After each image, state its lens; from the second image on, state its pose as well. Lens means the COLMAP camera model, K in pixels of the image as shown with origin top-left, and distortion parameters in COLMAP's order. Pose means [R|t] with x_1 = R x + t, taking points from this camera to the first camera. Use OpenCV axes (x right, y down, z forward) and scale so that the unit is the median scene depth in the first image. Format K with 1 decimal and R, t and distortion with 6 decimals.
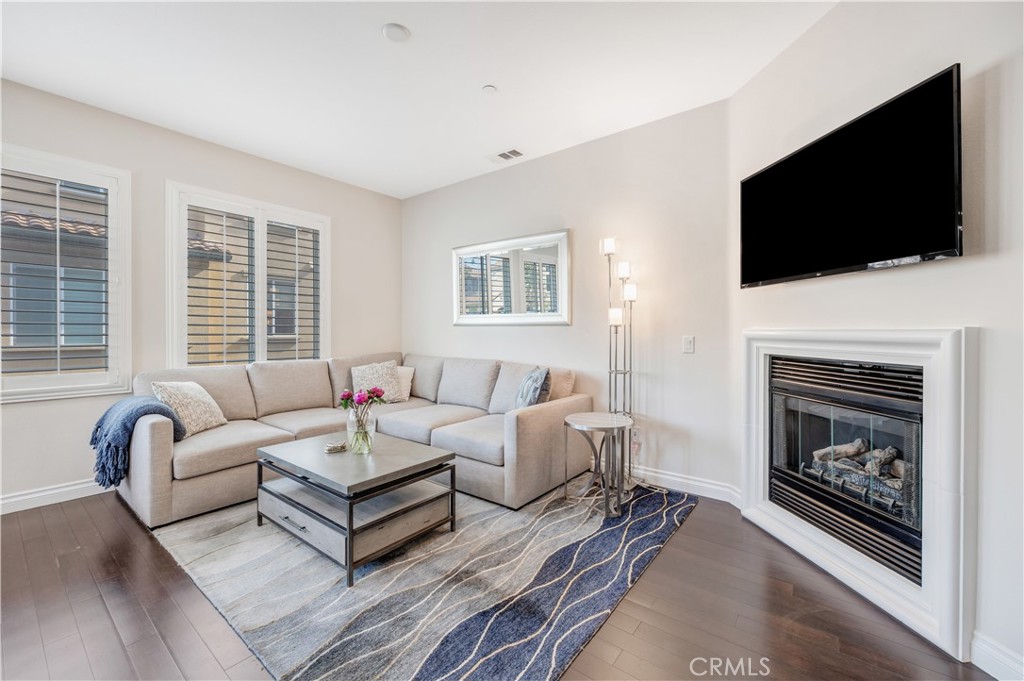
lens RADIAL K [[440.3, 0, 511.6], [0, 440.3, 335.7], [0, 0, 1]] dist [0.000349, 0.000148]
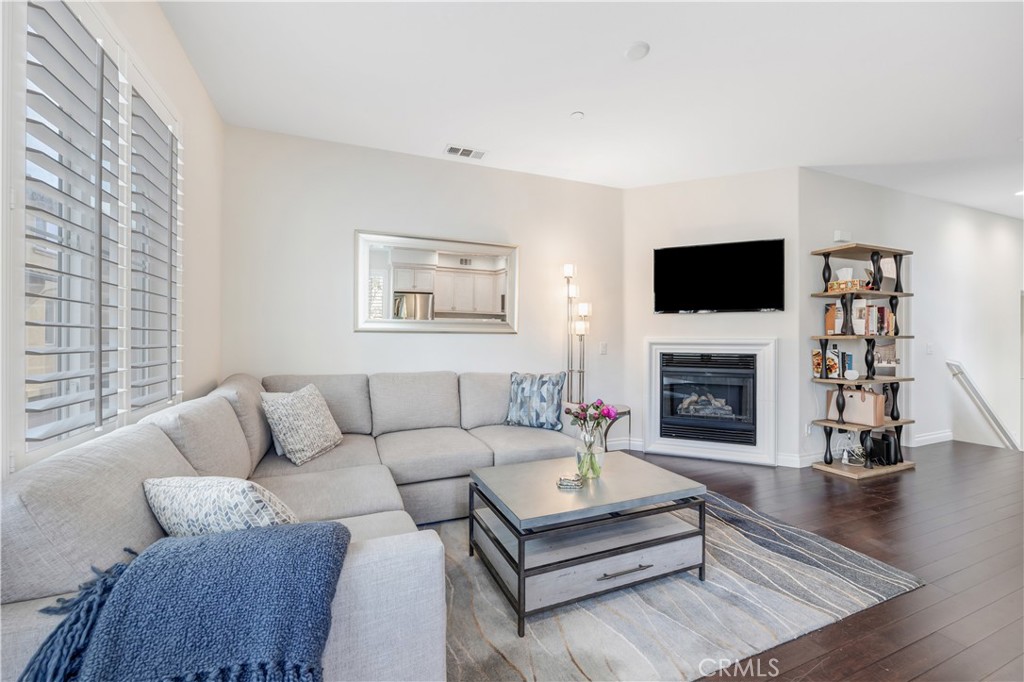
lens RADIAL K [[440.3, 0, 511.6], [0, 440.3, 336.2], [0, 0, 1]] dist [0.000349, 0.000148]
pose [[0.450712, 0.001725, 0.892668, -1.227874], [0.005554, 0.999973, -0.004737, -0.017389], [-0.892652, 0.007093, 0.450691, 0.742538]]
